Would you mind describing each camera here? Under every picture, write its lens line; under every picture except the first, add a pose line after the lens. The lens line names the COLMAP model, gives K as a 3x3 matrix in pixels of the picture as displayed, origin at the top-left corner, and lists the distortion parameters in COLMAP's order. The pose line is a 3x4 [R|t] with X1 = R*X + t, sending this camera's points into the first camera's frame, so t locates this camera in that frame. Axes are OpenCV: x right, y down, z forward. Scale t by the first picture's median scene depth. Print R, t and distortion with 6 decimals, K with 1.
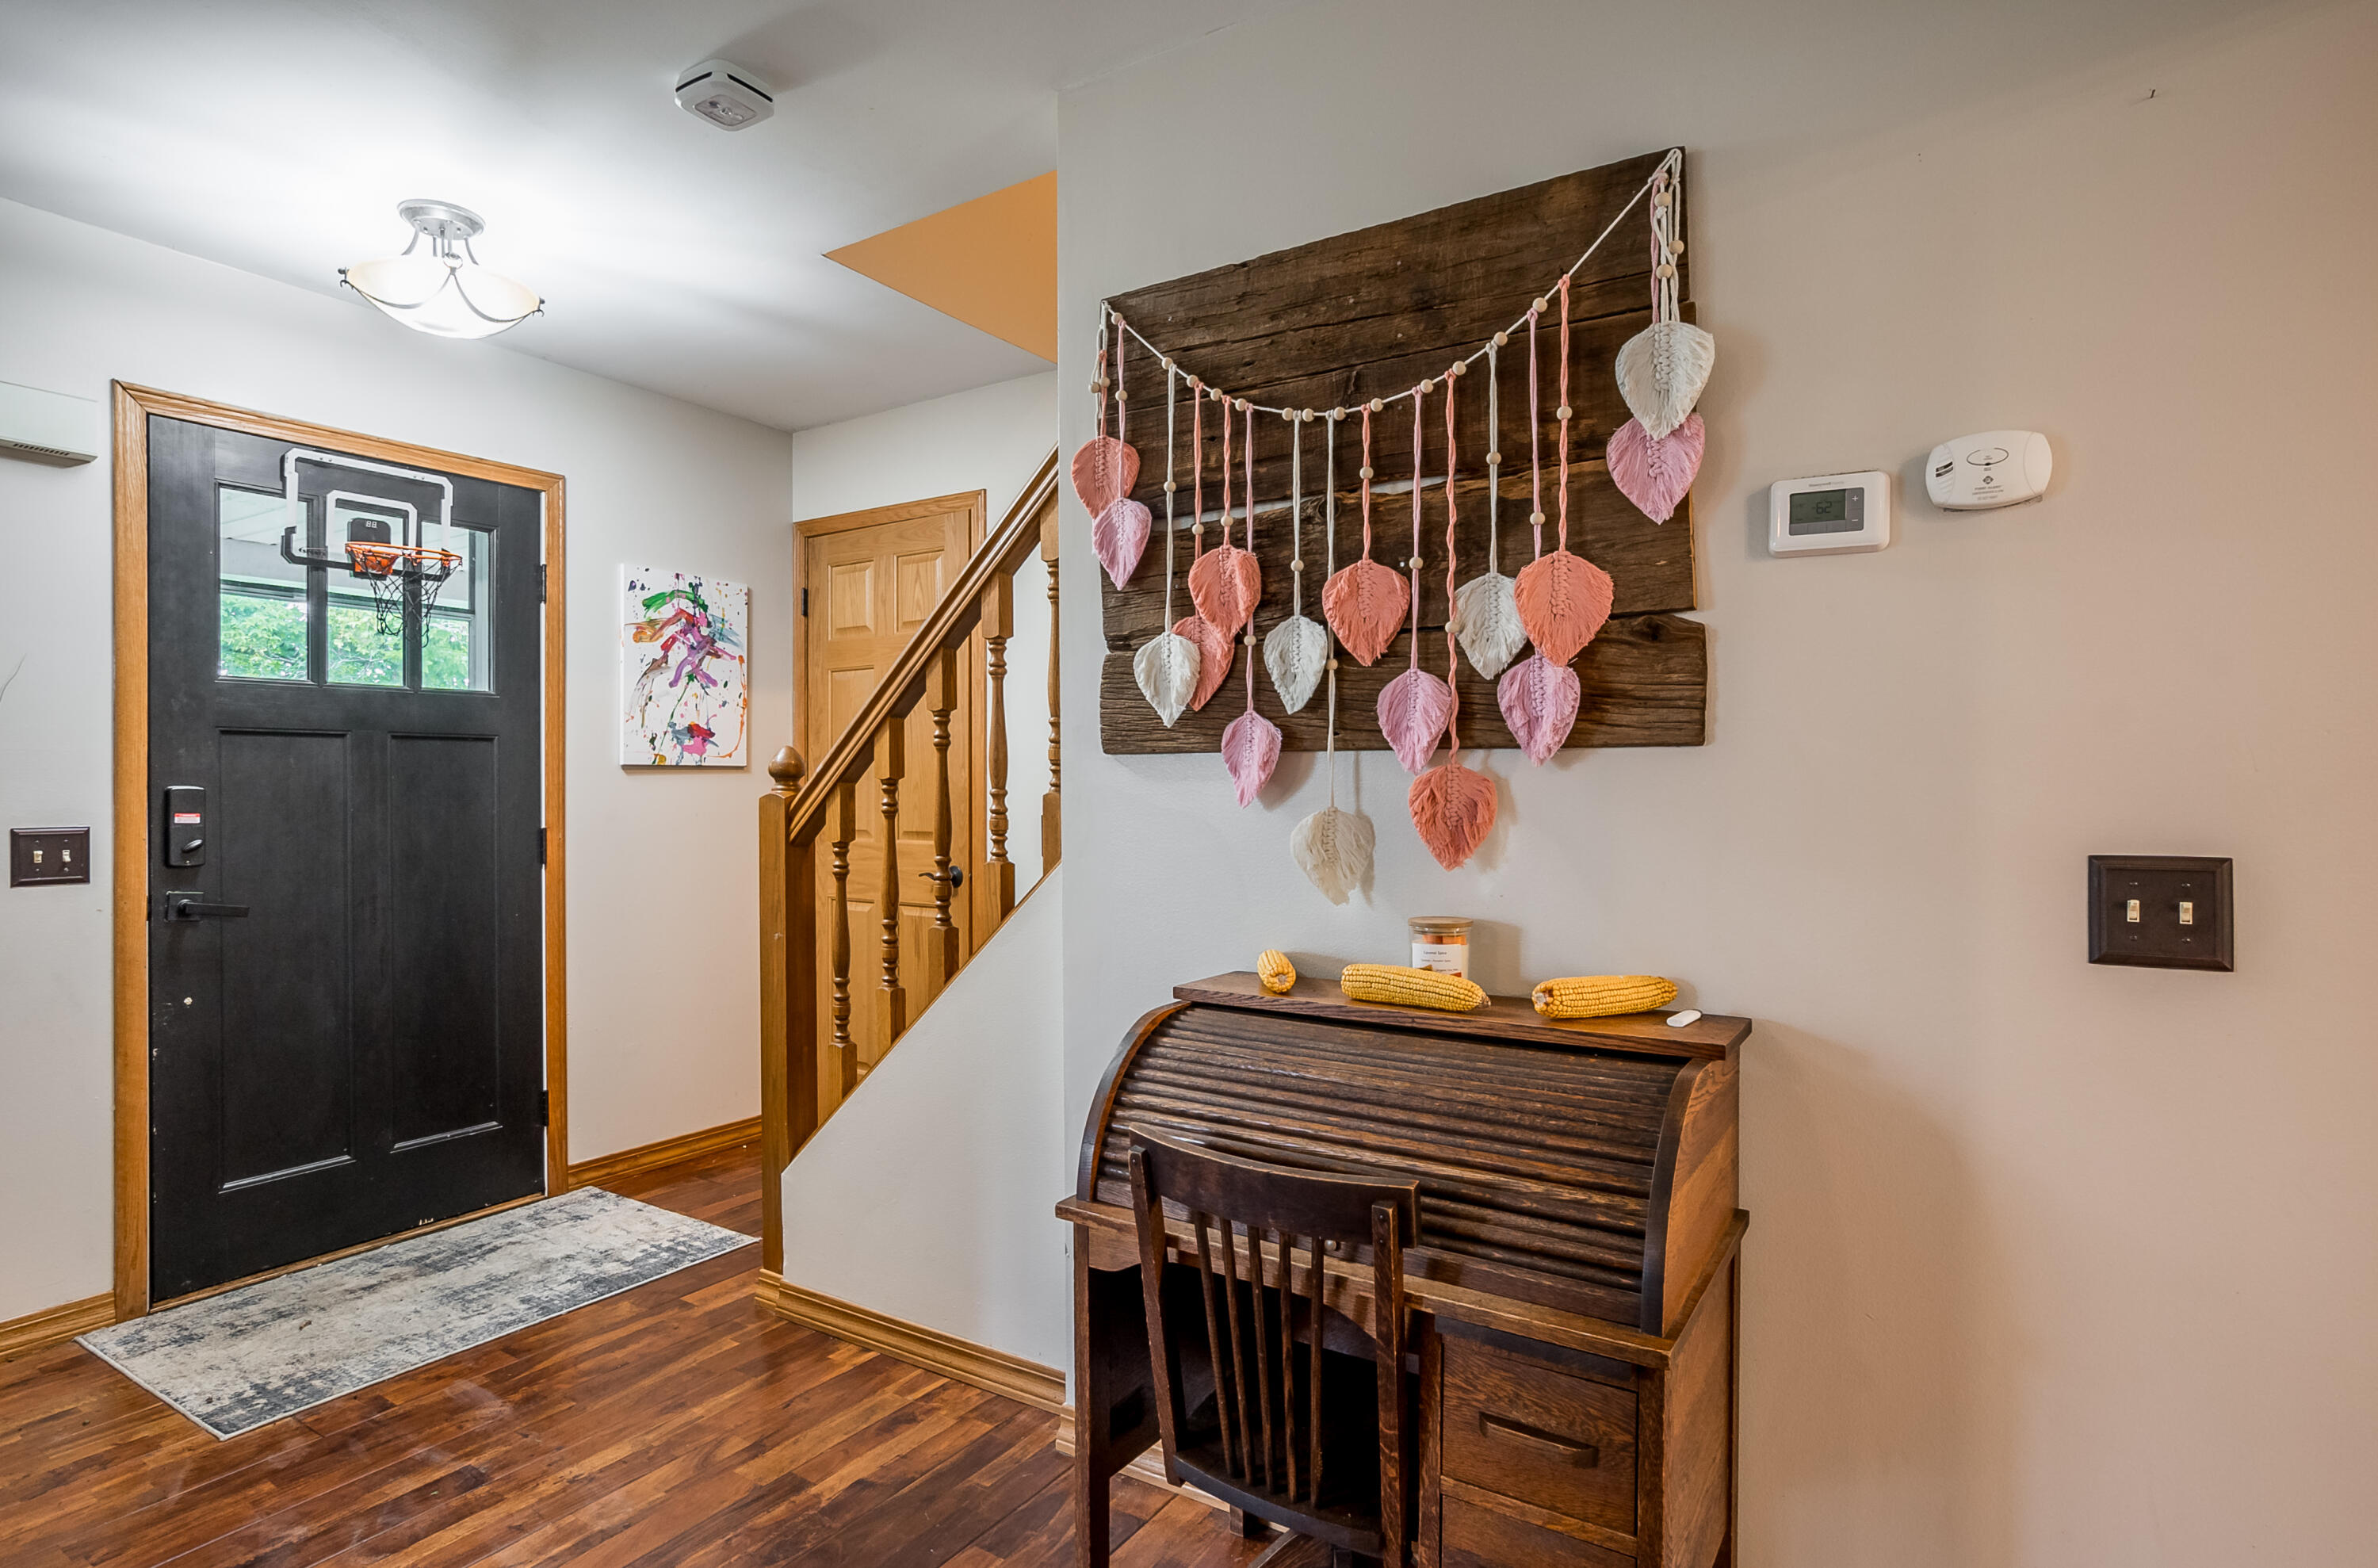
lens RADIAL K [[1231.4, 0, 1172.9], [0, 1231.4, 786.8], [0, 0, 1]] dist [-0.030608, 0.007444]
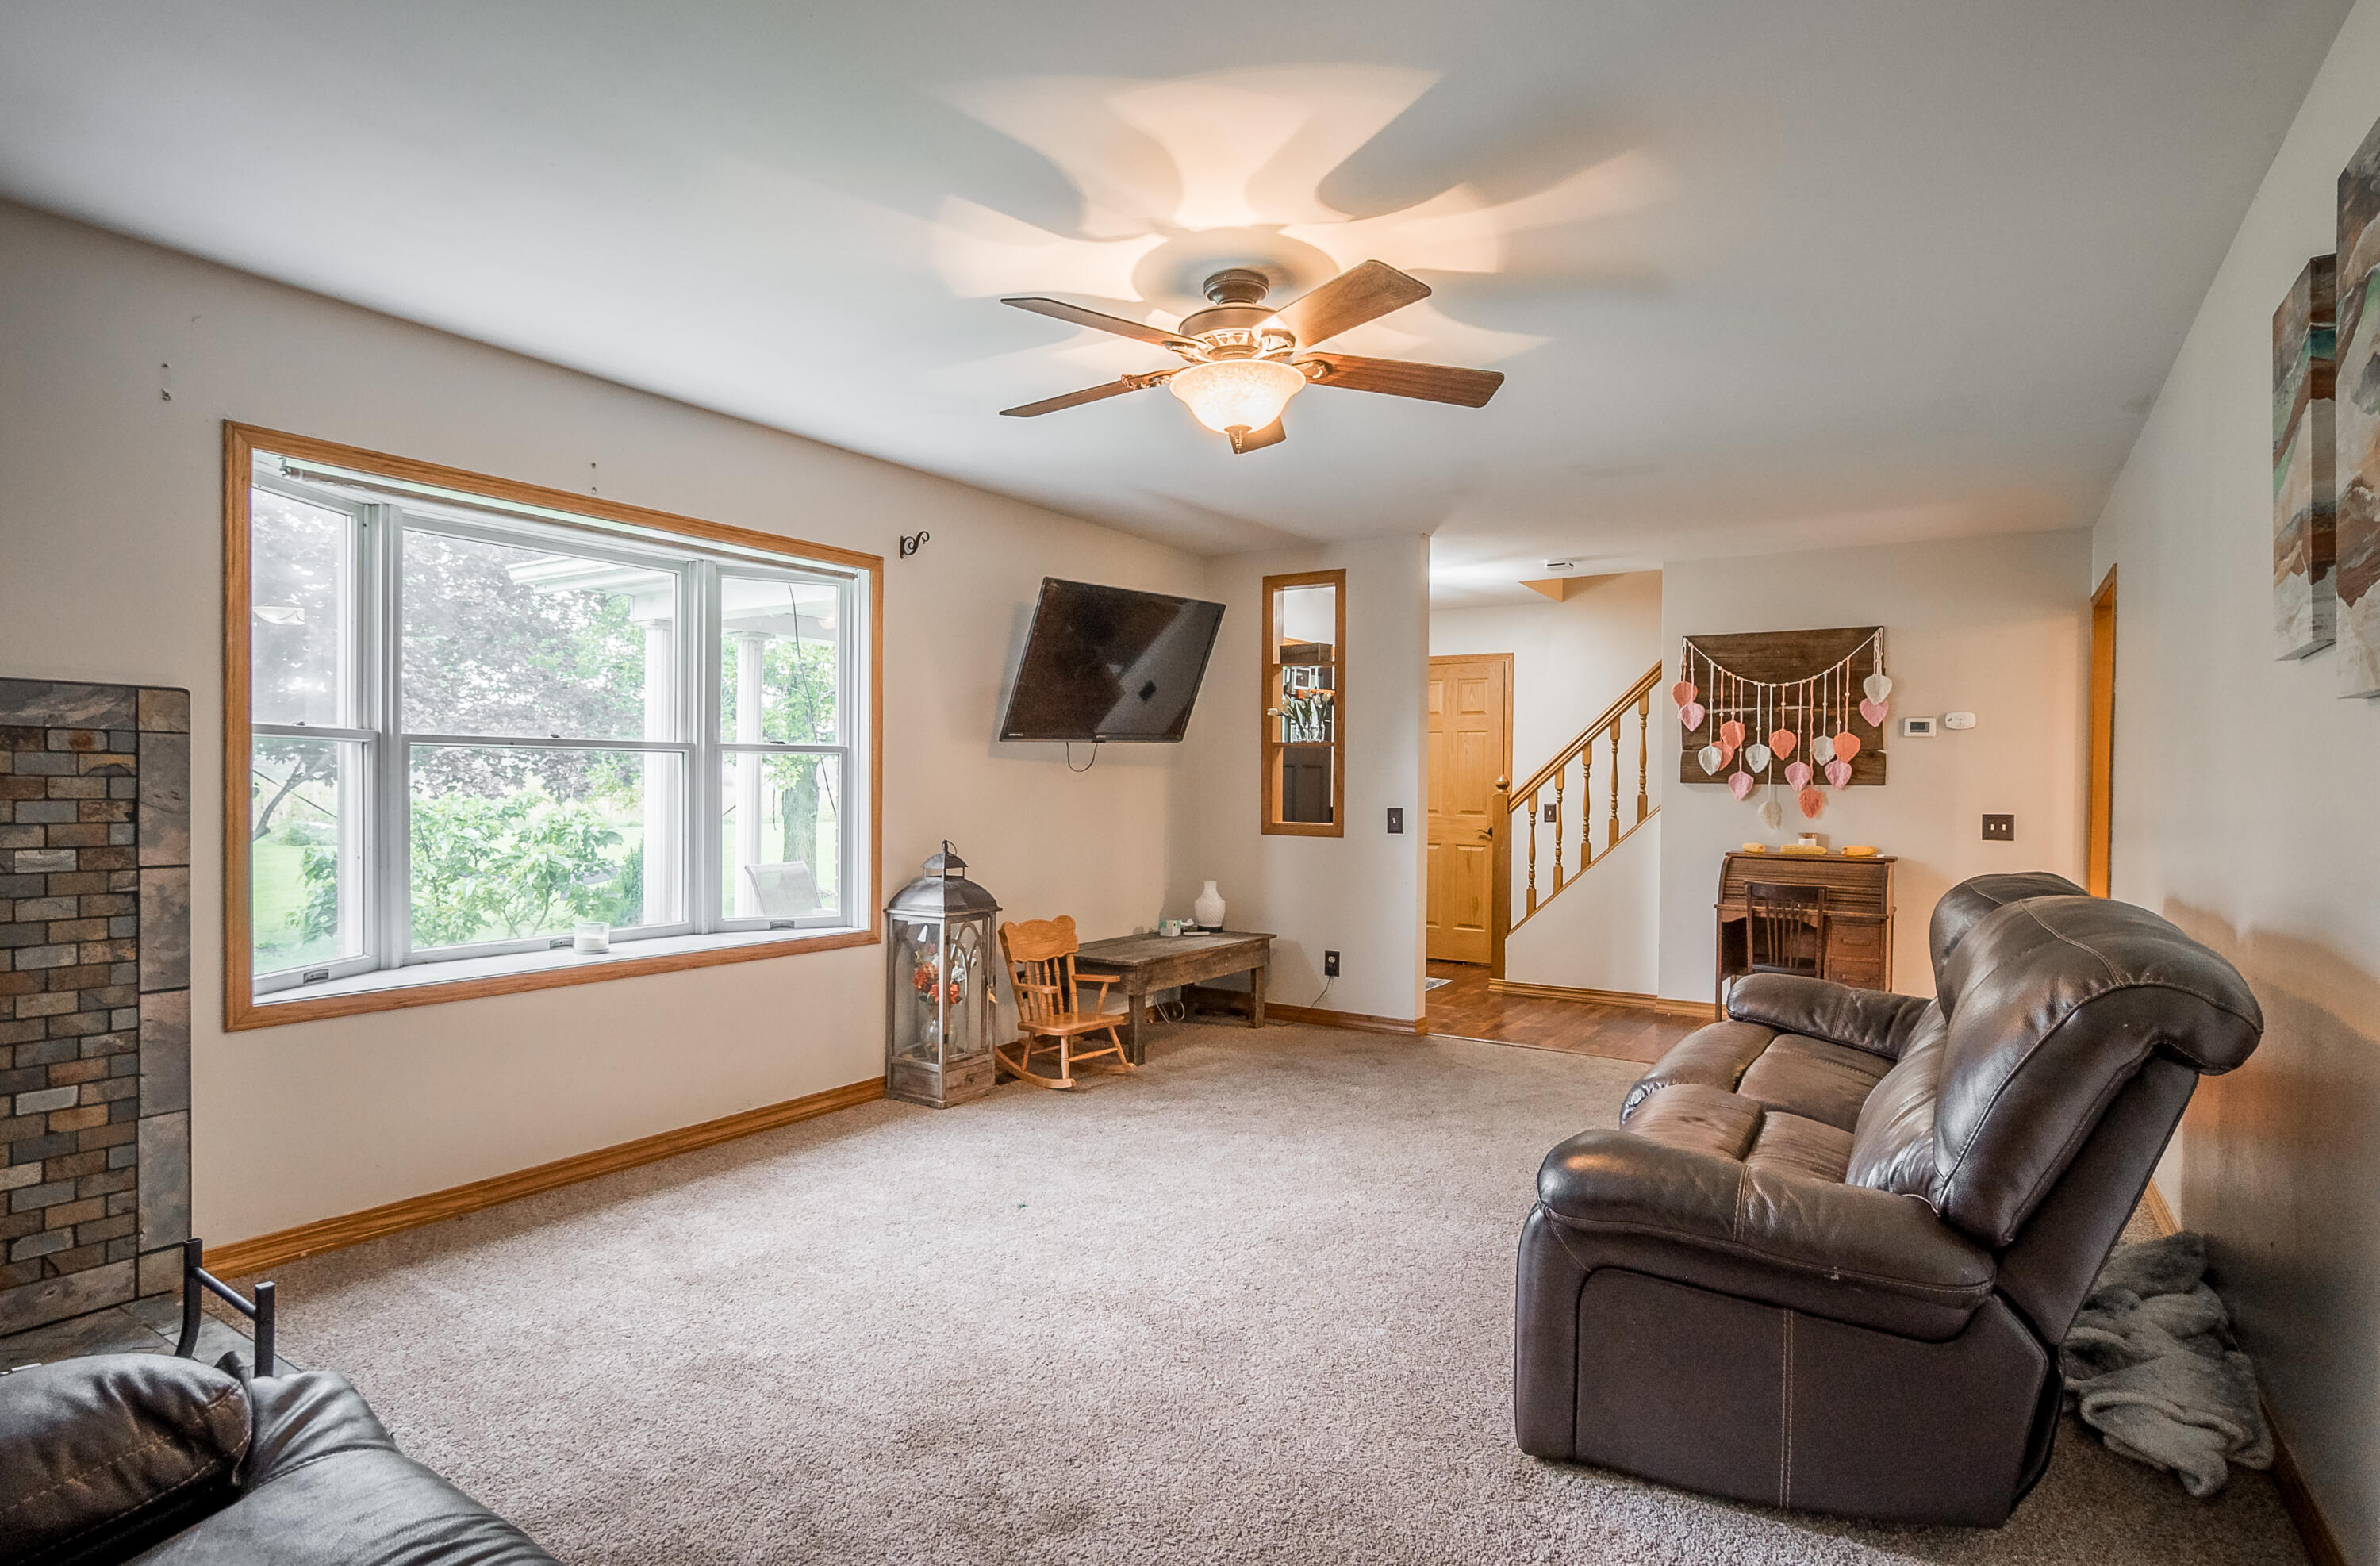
lens RADIAL K [[1232.4, 0, 1183.7], [0, 1232.4, 790.3], [0, 0, 1]] dist [-0.030608, 0.007444]
pose [[0.999922, 0.012414, -0.001462, -1.540924], [-0.012404, 0.999901, 0.006646, -0.015050], [0.001545, -0.006627, 0.999977, -2.475438]]
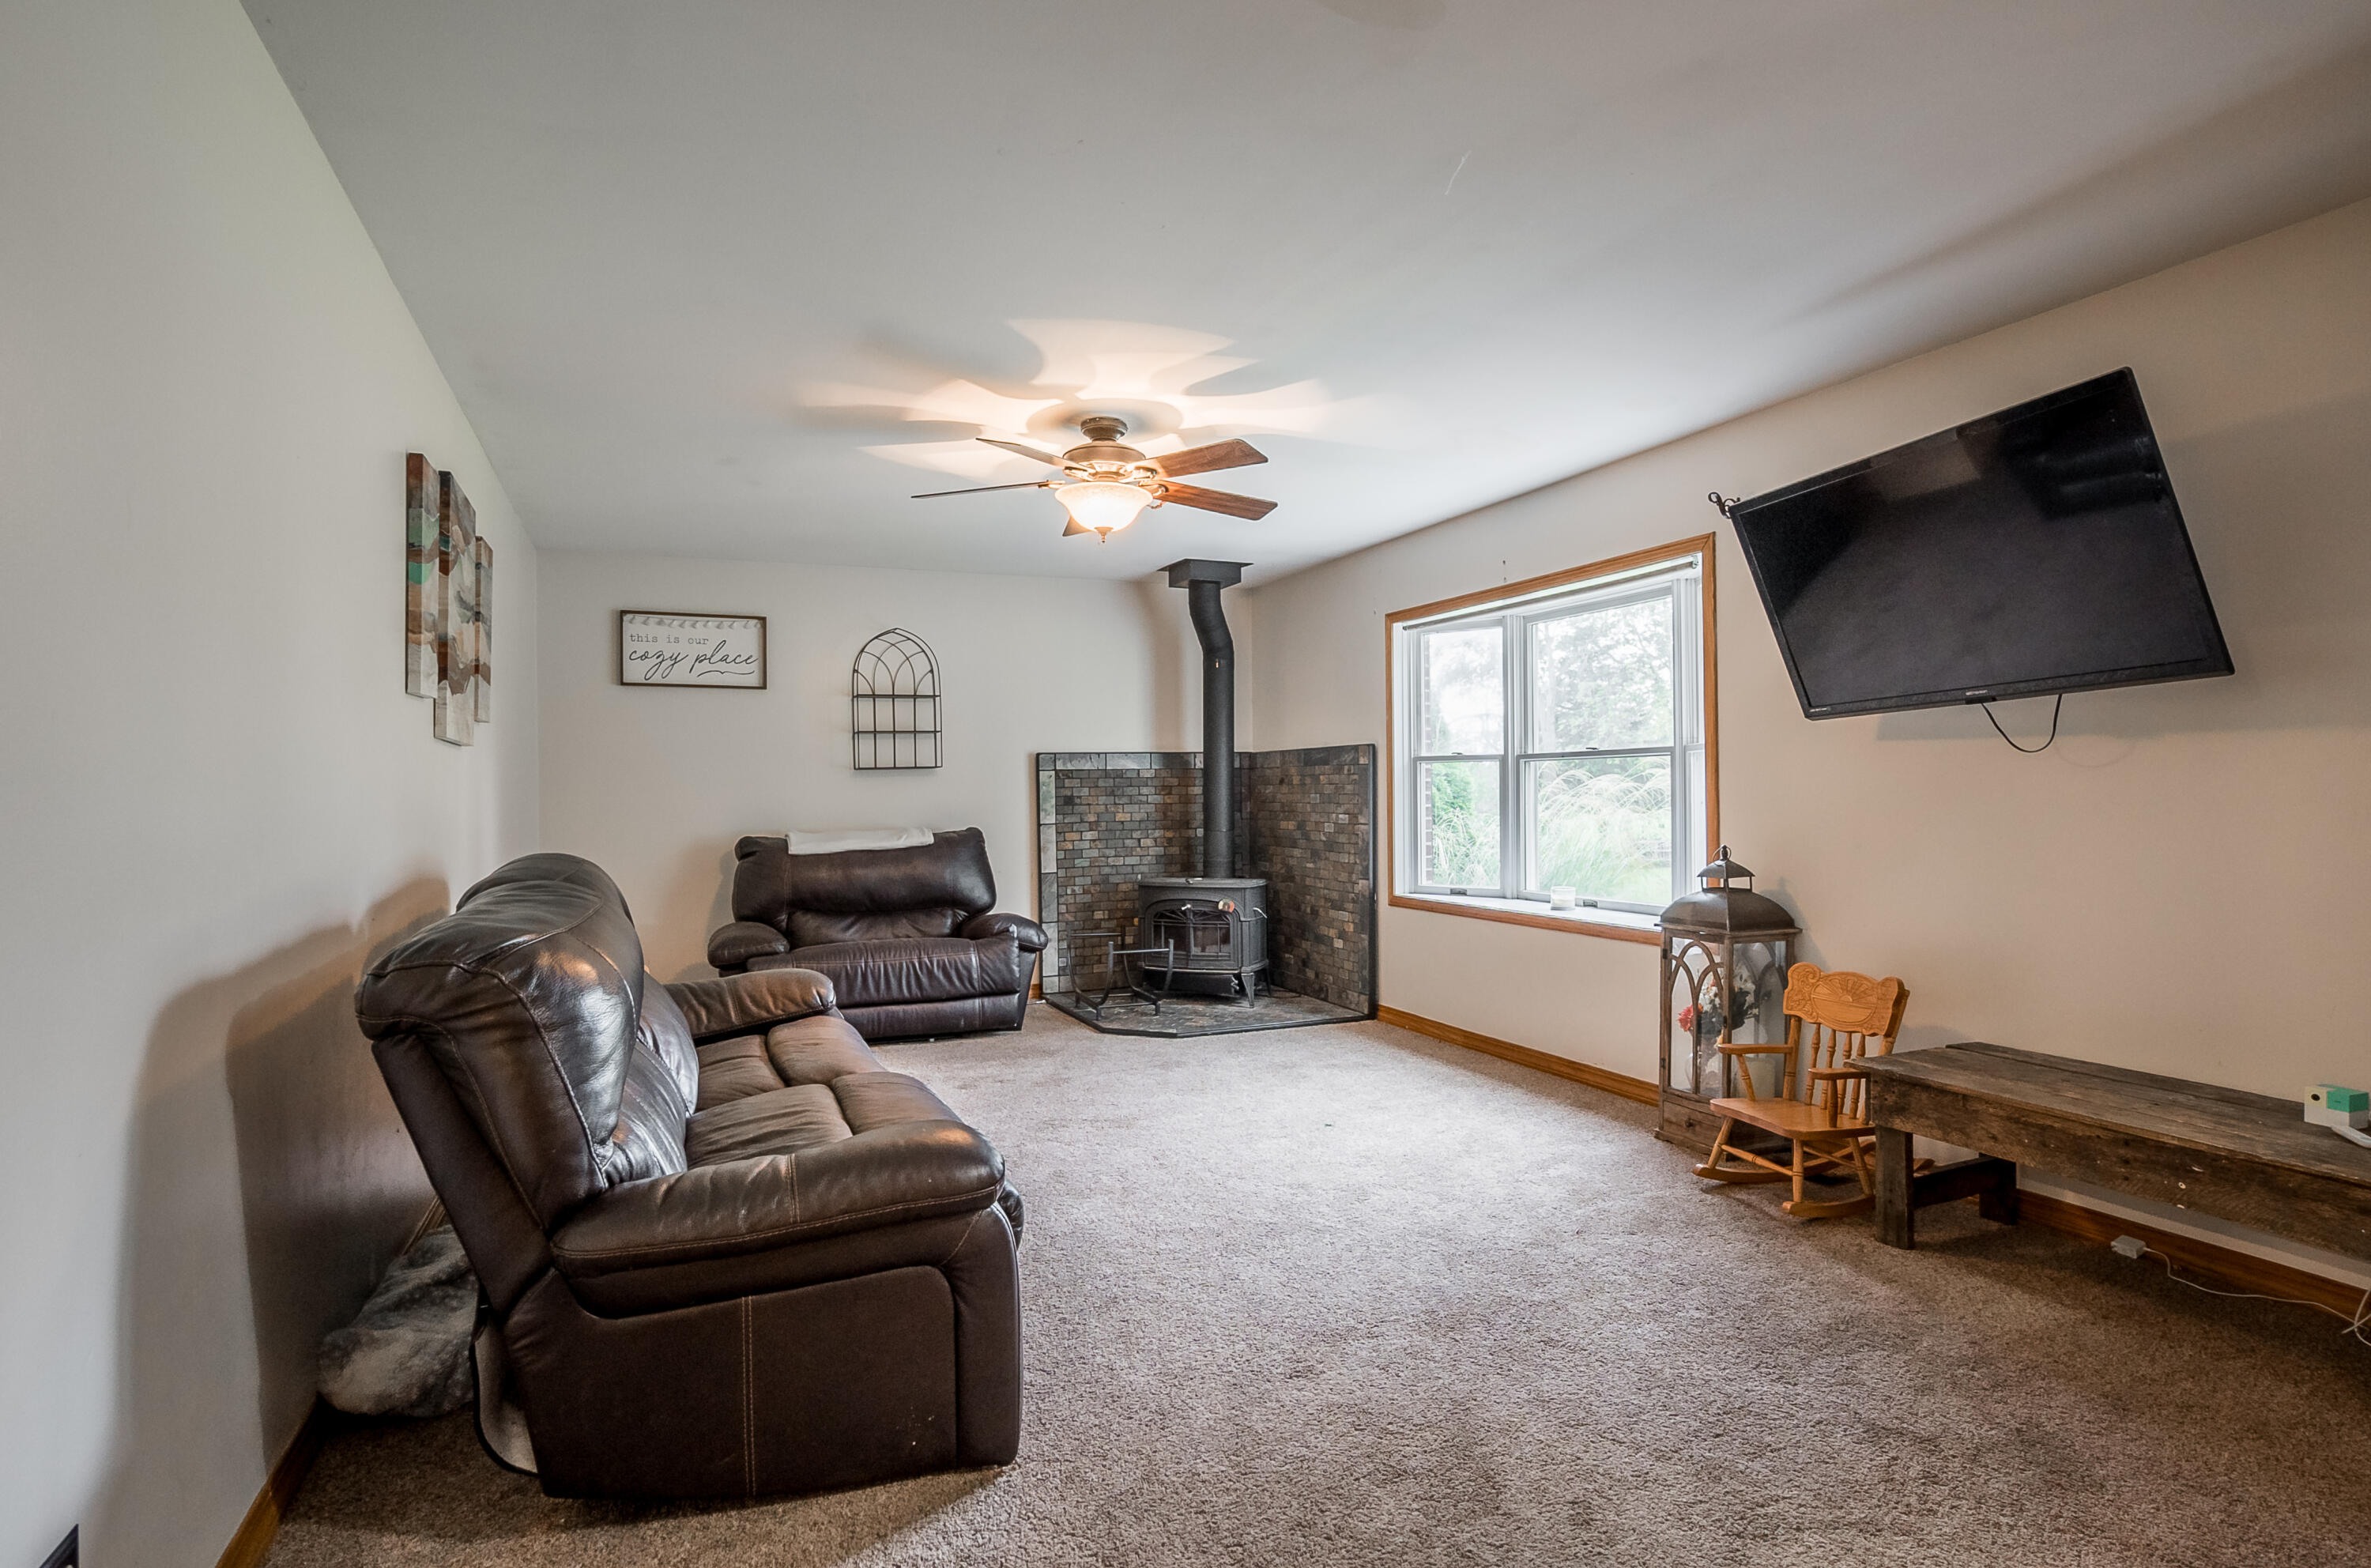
lens RADIAL K [[1227.8, 0, 1171.8], [0, 1227.8, 783.3], [0, 0, 1]] dist [-0.030608, 0.007444]
pose [[-0.568547, 0.007423, -0.822618, 1.131260], [0.014969, 0.999887, -0.001323, -0.008424], [0.822515, -0.013066, -0.568594, 1.867010]]
